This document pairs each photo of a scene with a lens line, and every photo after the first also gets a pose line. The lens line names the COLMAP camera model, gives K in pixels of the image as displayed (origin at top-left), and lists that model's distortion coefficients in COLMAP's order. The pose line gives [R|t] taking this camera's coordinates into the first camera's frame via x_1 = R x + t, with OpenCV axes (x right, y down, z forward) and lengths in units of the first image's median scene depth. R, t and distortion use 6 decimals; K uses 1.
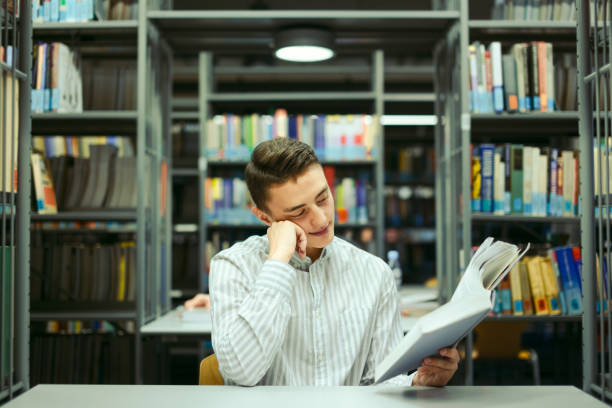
lens RADIAL K [[882.8, 0, 306.0], [0, 882.8, 204.0], [0, 0, 1]] dist [0.012182, -0.018569]
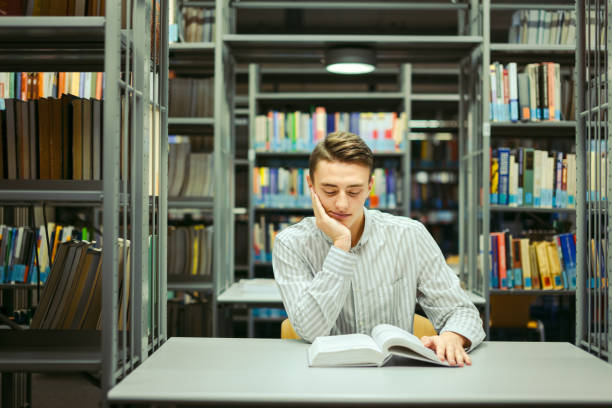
lens RADIAL K [[882.8, 0, 306.0], [0, 882.8, 204.0], [0, 0, 1]] dist [0.012182, -0.018569]
pose [[0.999904, 0.008699, -0.010768, -0.050016], [-0.008371, 0.999509, 0.030180, -0.024912], [0.011025, -0.030087, 0.999486, -0.203583]]
